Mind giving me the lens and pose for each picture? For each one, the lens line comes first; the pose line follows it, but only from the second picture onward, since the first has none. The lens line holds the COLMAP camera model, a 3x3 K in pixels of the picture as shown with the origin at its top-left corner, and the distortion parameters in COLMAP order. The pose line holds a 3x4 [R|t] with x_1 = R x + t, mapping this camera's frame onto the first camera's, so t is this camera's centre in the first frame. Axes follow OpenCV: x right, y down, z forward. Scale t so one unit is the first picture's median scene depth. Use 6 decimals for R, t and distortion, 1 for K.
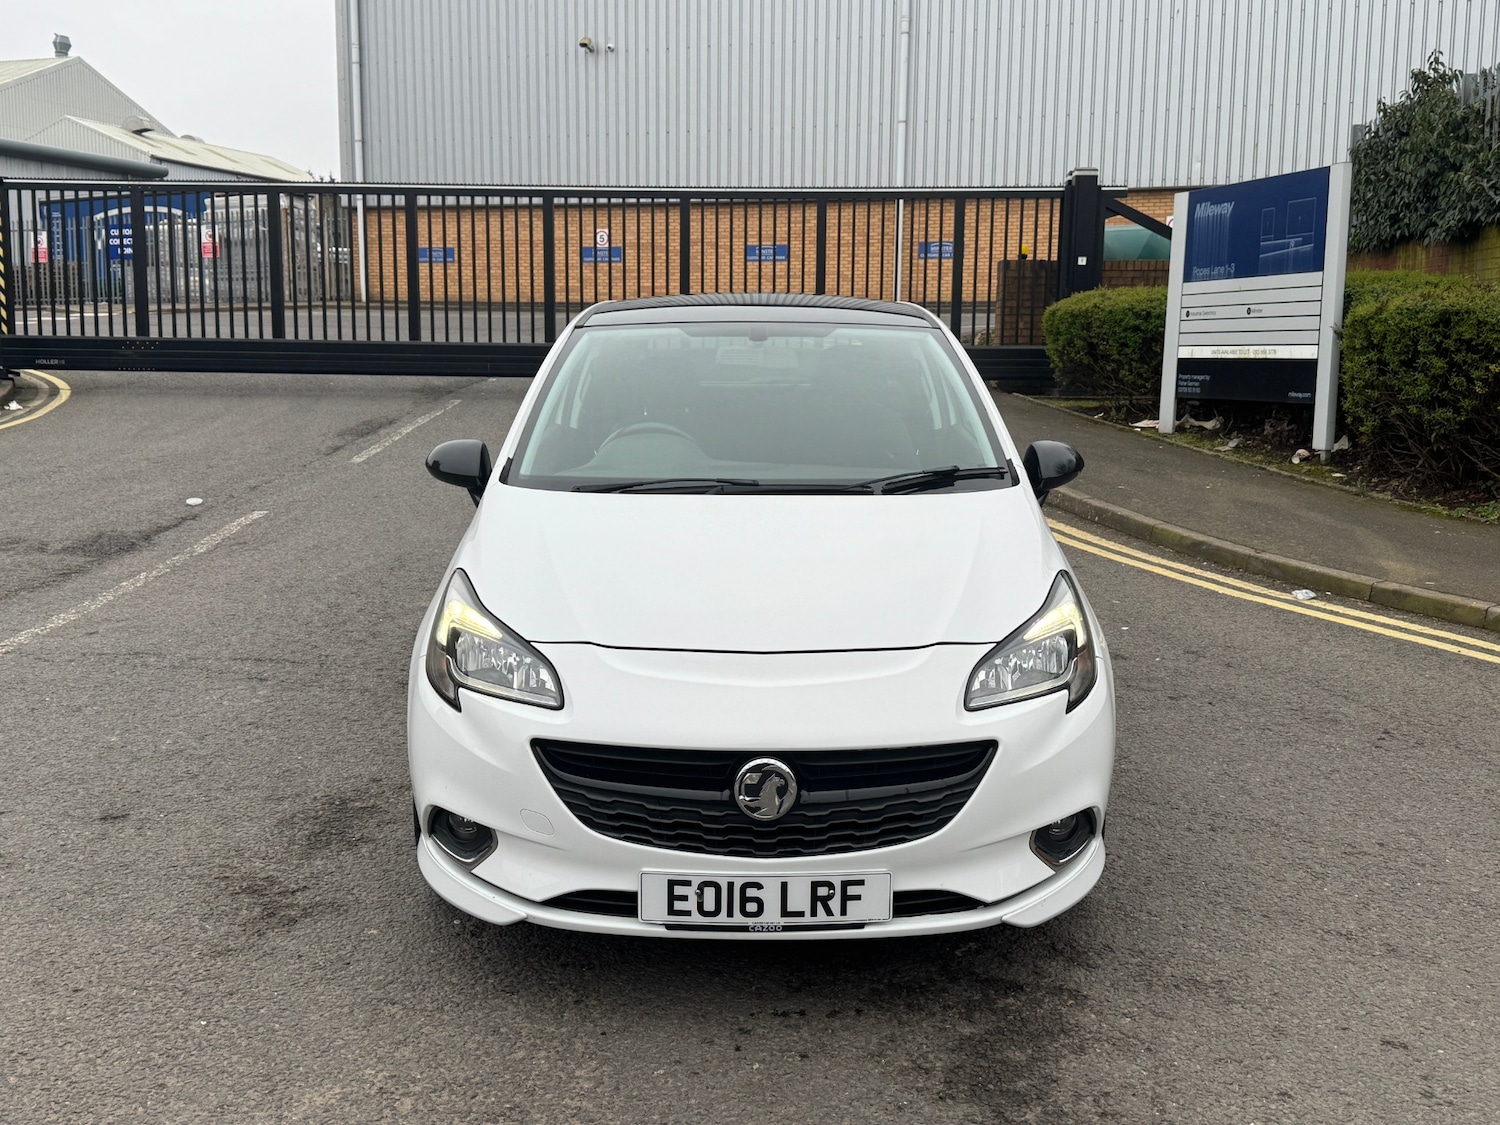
lens RADIAL K [[1539.2, 0, 760.4], [0, 1539.2, 576.7], [0, 0, 1]] dist [0.204247, -0.454326]
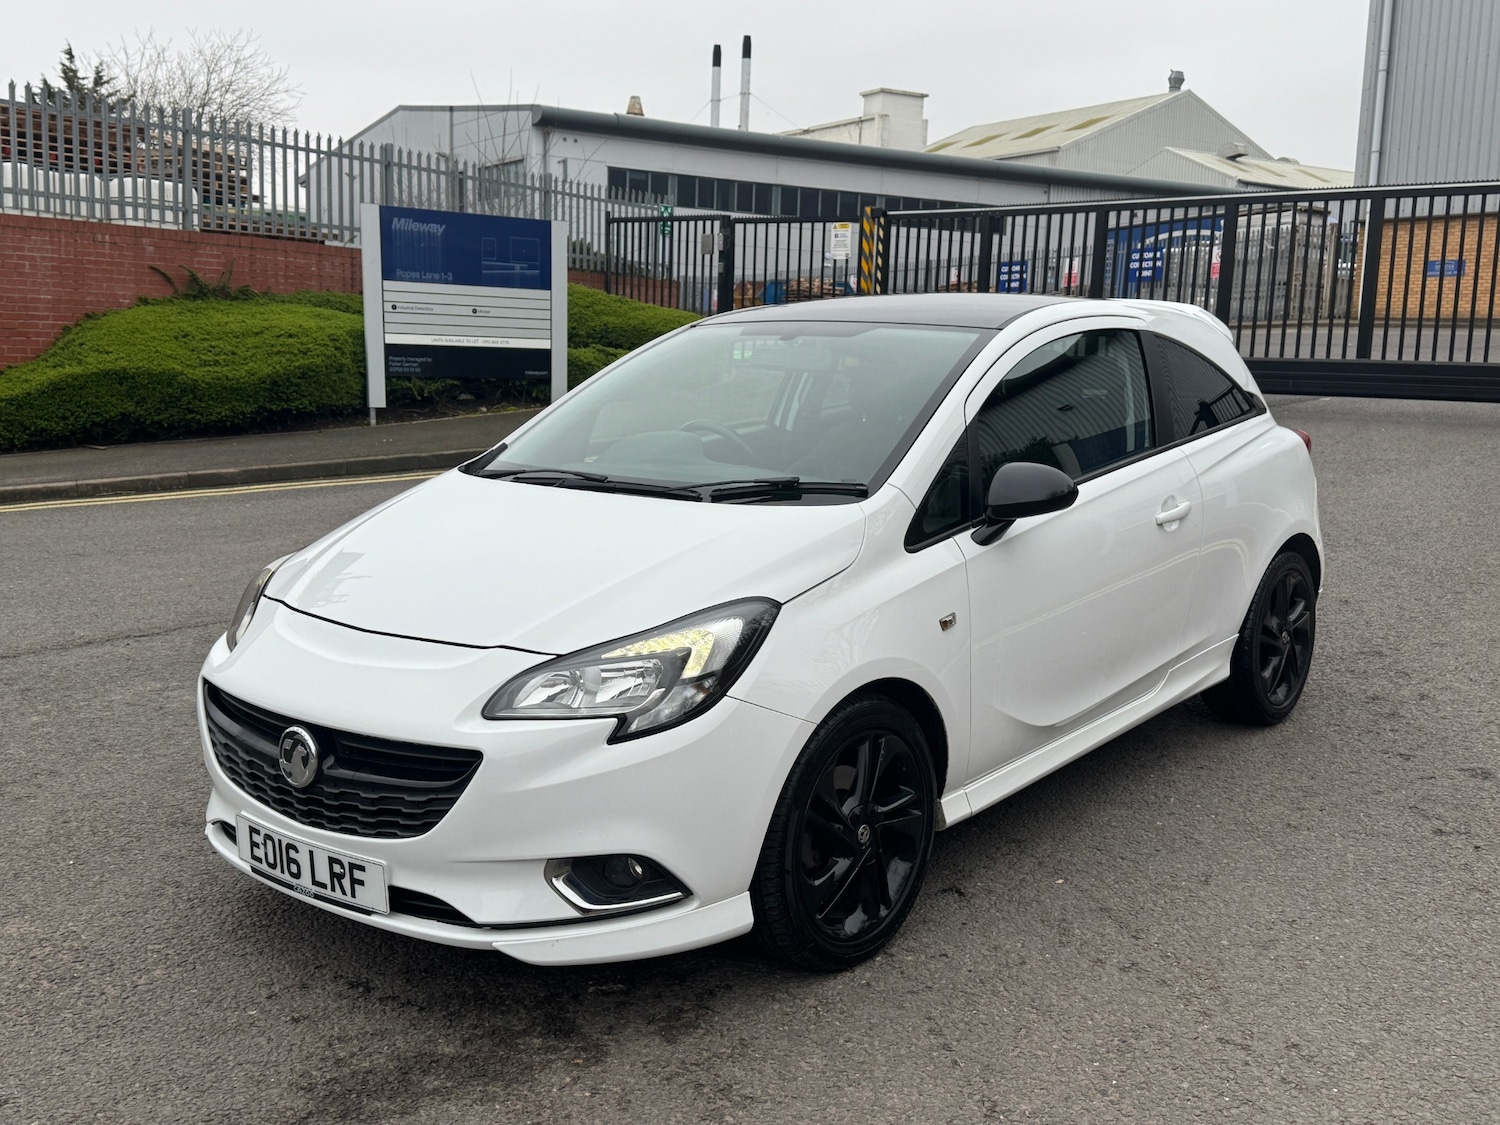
lens RADIAL K [[1539.2, 0, 760.4], [0, 1539.2, 576.7], [0, 0, 1]] dist [0.204247, -0.454326]
pose [[0.766069, 0.109264, -0.633403, 0.846101], [-0.117873, 0.992615, 0.028668, -0.046255], [0.631858, 0.052700, 0.773291, 0.361711]]
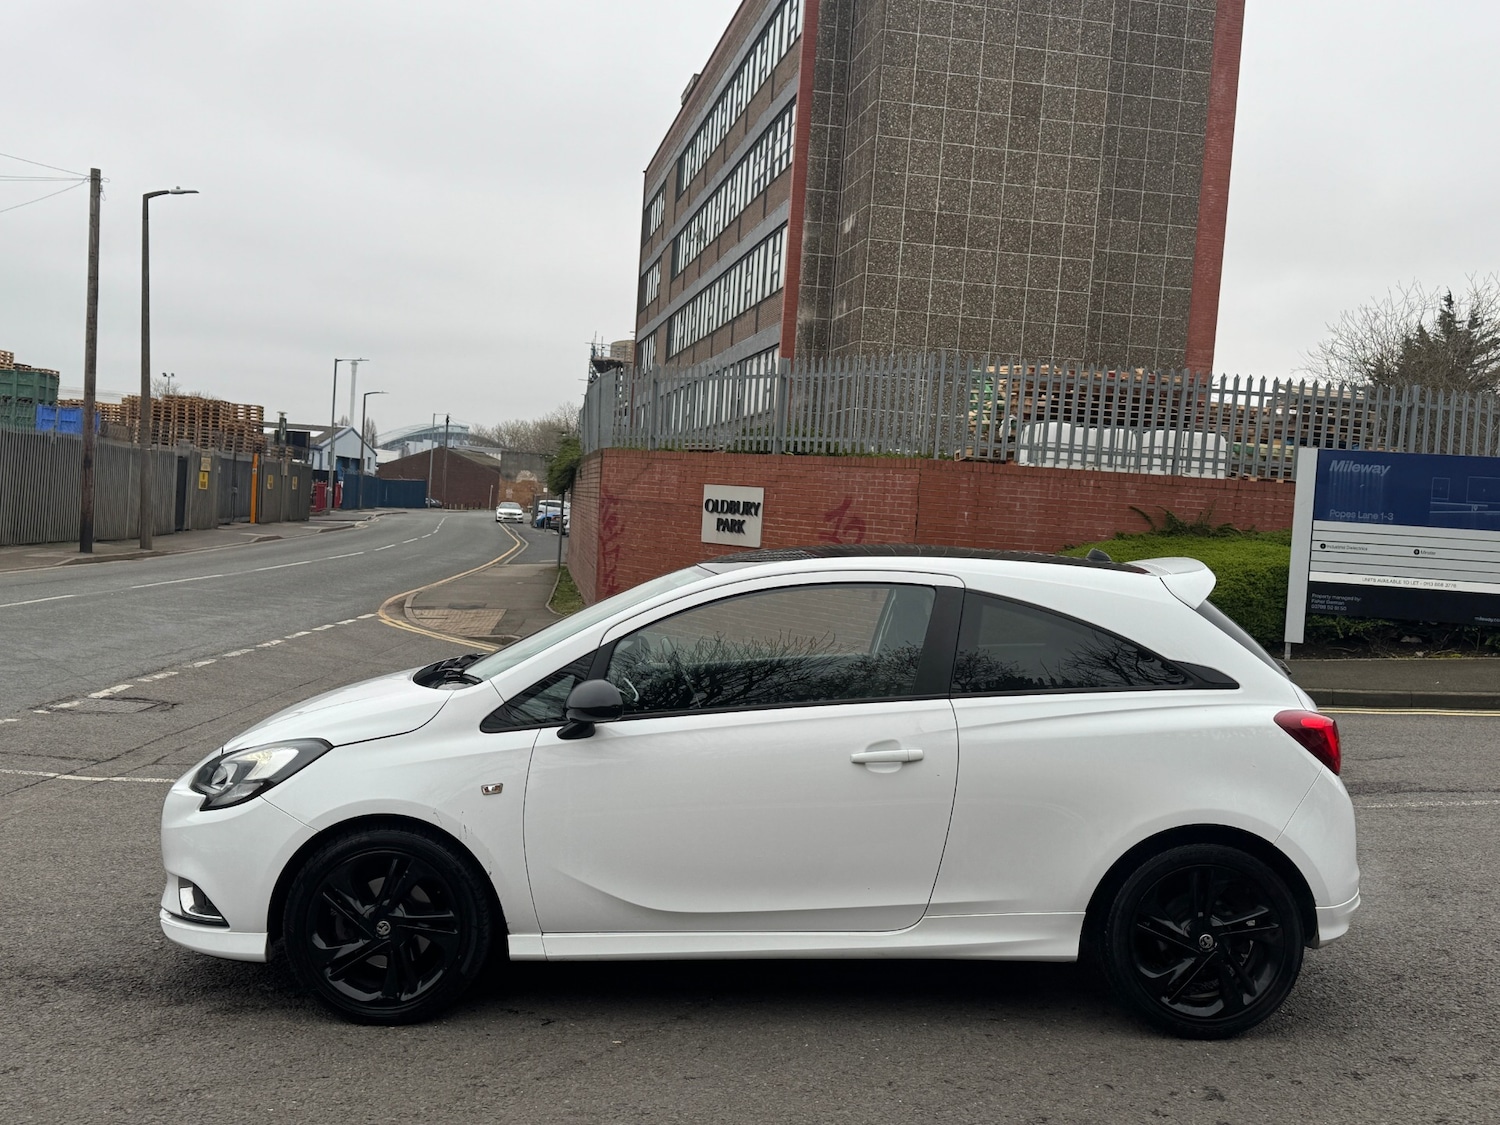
lens RADIAL K [[1538.3, 0, 723.0], [0, 1538.3, 563.2], [0, 0, 1]] dist [0.164509, -0.310538]
pose [[-0.018683, 0.029444, -0.999392, 1.690787], [-0.209531, 0.977255, 0.032709, -0.297327], [0.977624, 0.210014, -0.012088, 1.484809]]
